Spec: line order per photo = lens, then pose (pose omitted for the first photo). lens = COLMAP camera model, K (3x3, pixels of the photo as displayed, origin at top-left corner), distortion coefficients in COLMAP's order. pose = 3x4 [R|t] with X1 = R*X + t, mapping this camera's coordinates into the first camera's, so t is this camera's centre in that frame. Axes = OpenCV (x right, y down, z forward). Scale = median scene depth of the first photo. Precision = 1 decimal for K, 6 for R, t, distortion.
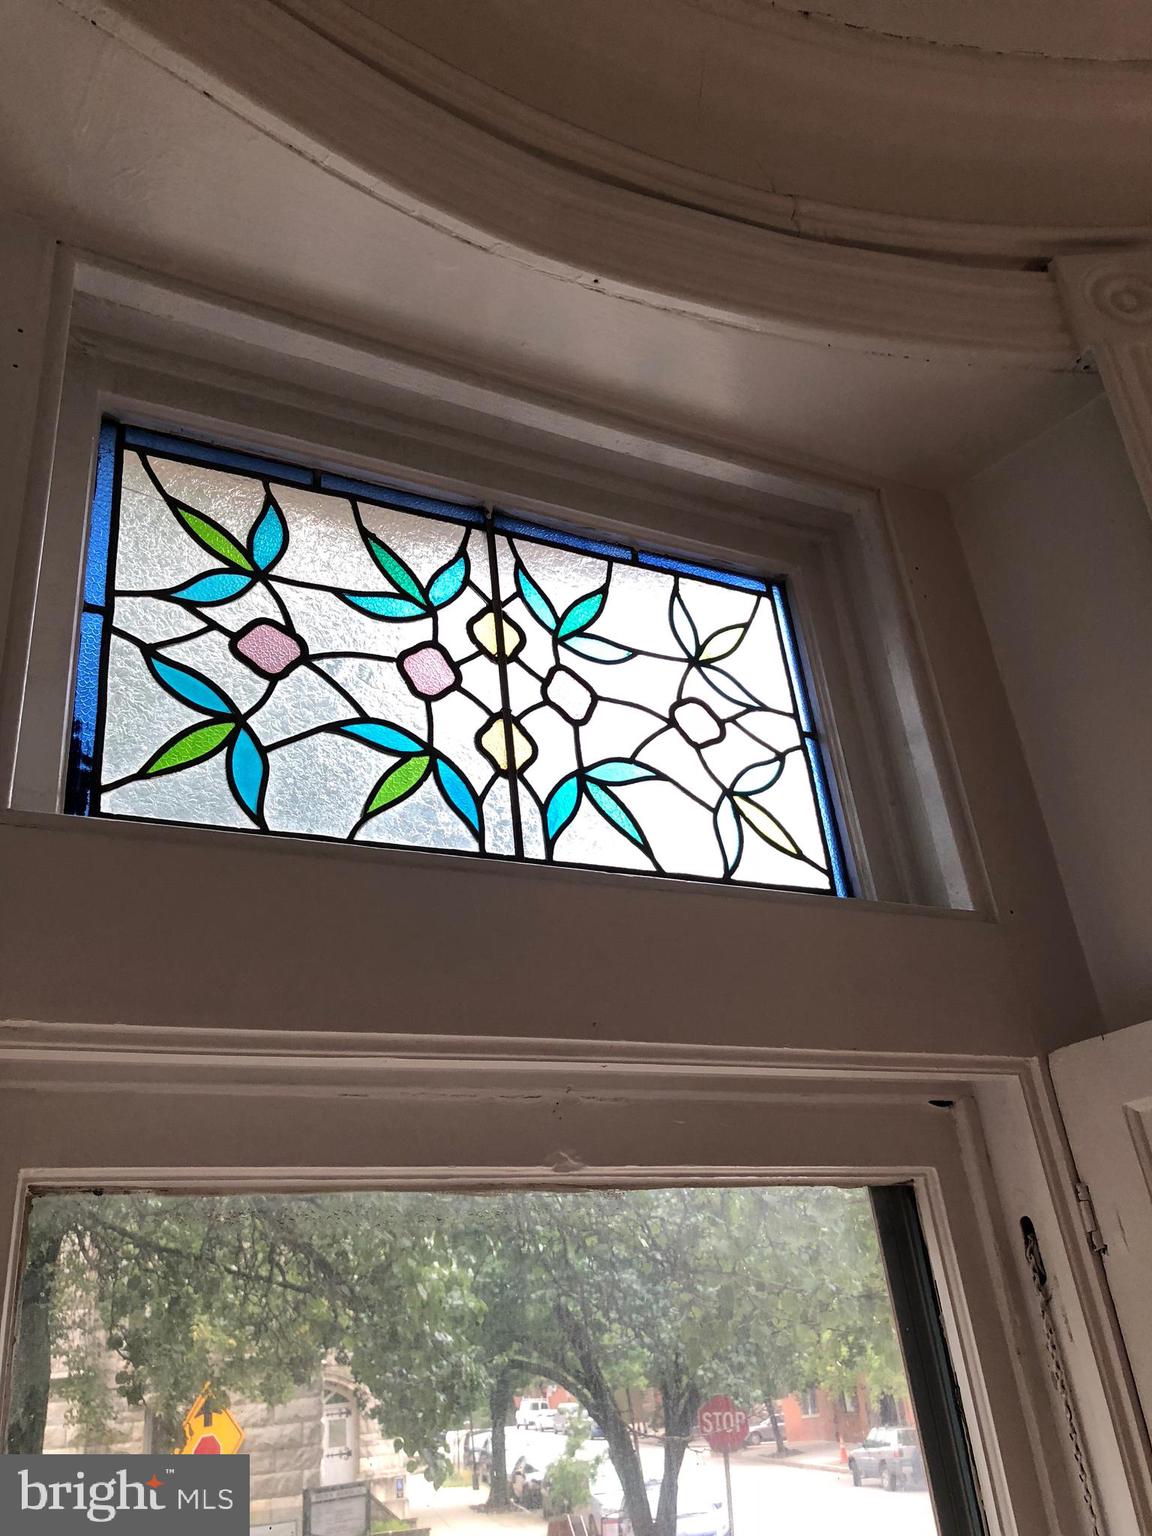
lens RADIAL K [[1268.9, 0, 578.3], [0, 1268.9, 771.5], [0, 0, 1]] dist [-0.001268, 0.007328]
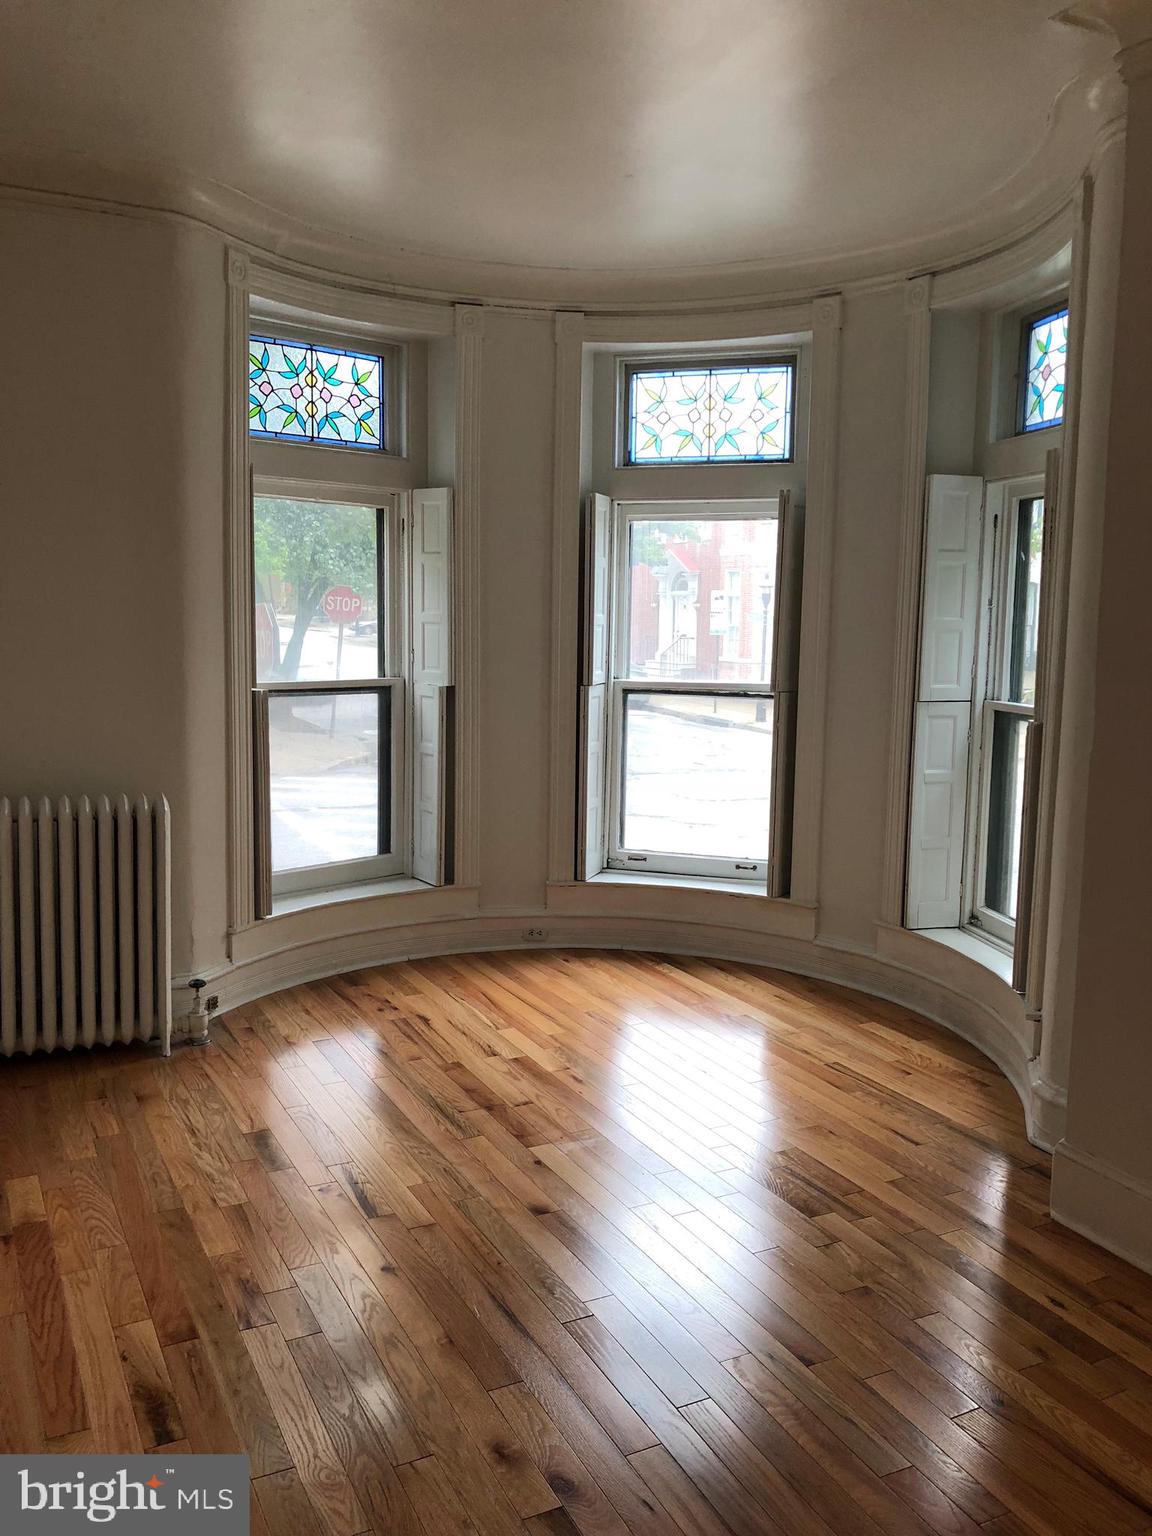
lens RADIAL K [[1268.9, 0, 576.2], [0, 1268.9, 769.3], [0, 0, 1]] dist [-0.001268, 0.007328]
pose [[0.954168, 0.081561, 0.287942, -0.353973], [-0.226974, 0.824313, 0.518643, -1.527656], [-0.195053, -0.560228, 0.805046, -3.589249]]
